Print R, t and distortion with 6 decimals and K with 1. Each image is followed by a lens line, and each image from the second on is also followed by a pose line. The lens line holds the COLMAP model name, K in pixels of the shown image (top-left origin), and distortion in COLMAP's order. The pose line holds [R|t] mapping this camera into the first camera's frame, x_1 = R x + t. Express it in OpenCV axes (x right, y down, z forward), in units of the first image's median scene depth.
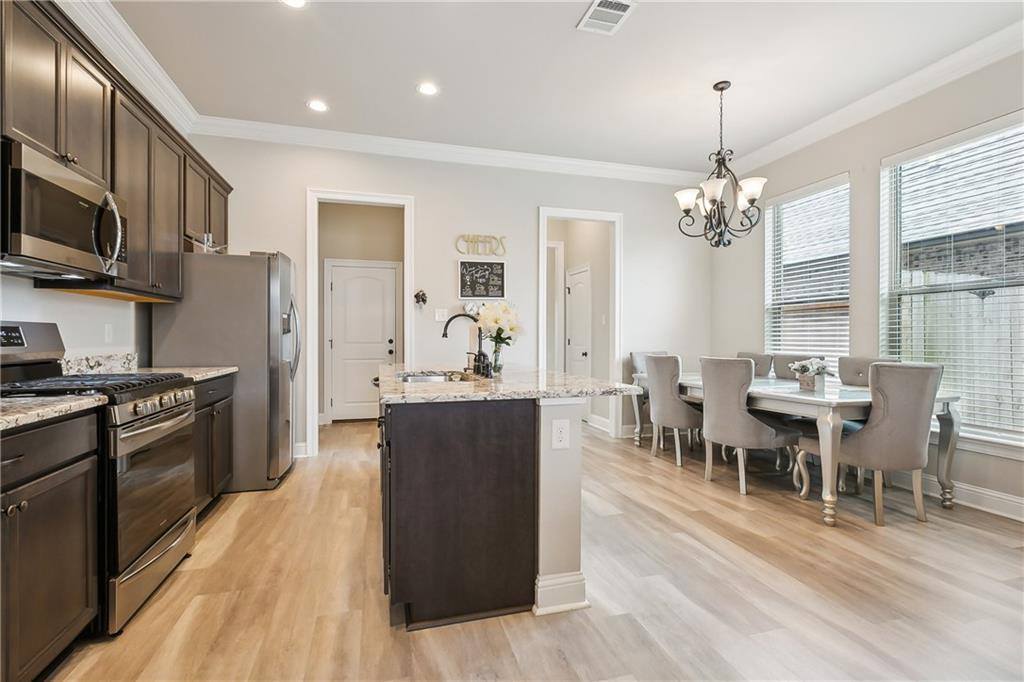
lens RADIAL K [[469.6, 0, 512.0], [0, 469.6, 341.0], [0, 0, 1]] dist [0.001956, -0.000002]
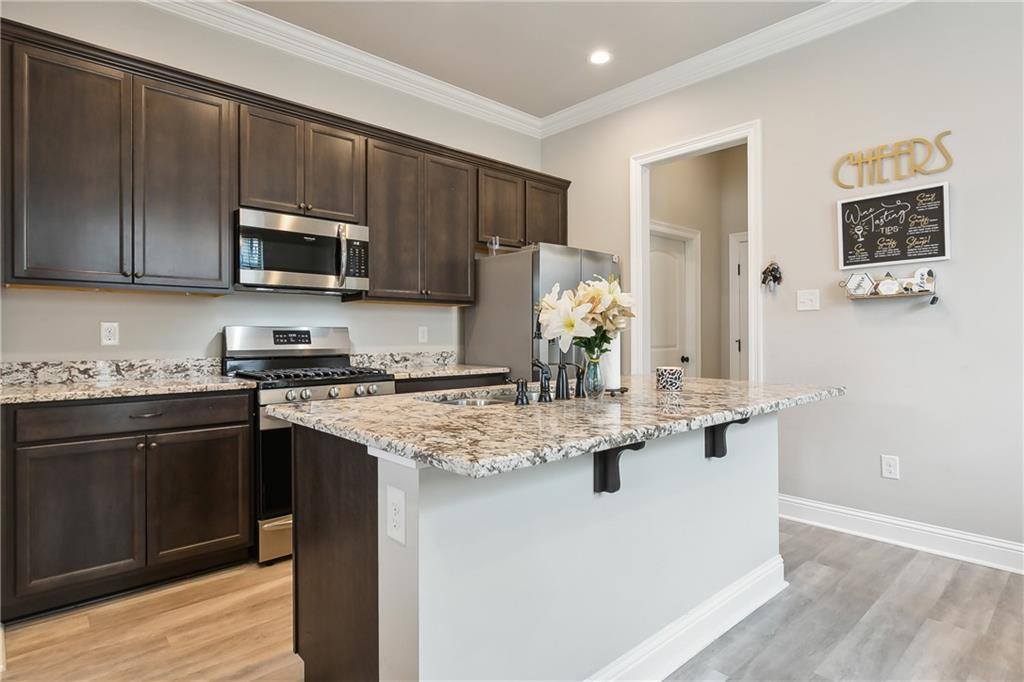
lens RADIAL K [[548.5, 0, 512.0], [0, 548.5, 341.0], [0, 0, 1]] dist [-0.001260, -0.000591]
pose [[0.440183, 0.005705, -0.897890, 0.404446], [-0.004666, 0.999981, 0.004066, -0.004956], [0.897896, 0.002399, 0.440201, 0.456495]]
